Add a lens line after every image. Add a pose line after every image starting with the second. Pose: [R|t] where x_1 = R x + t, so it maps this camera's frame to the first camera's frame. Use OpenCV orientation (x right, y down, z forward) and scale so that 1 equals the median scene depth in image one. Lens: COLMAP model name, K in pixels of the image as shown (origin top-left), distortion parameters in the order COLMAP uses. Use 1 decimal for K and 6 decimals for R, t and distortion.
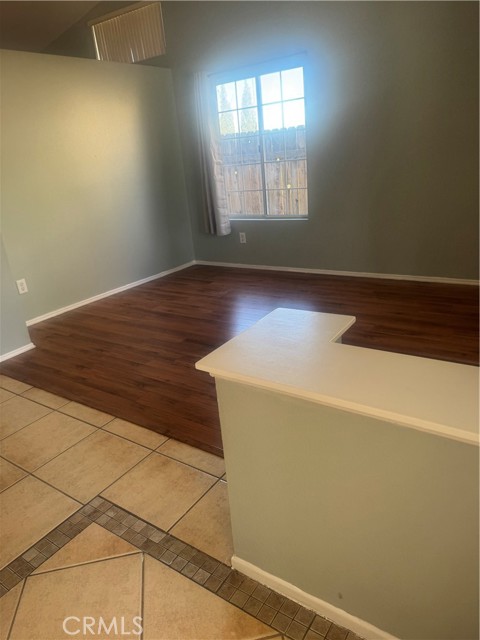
lens RADIAL K [[452.0, 0, 237.7], [0, 452.0, 323.6], [0, 0, 1]] dist [0.063435, -0.072762]
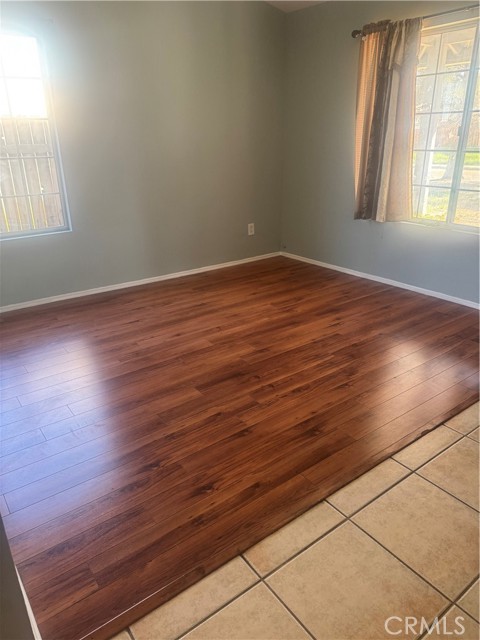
lens RADIAL K [[452.0, 0, 239.7], [0, 452.0, 318.7], [0, 0, 1]] dist [0.063435, -0.072762]
pose [[0.306978, -0.269297, 0.912822, -0.793982], [0.323259, 0.931614, 0.166131, -0.184174], [-0.895136, 0.244080, 0.373037, 0.697828]]
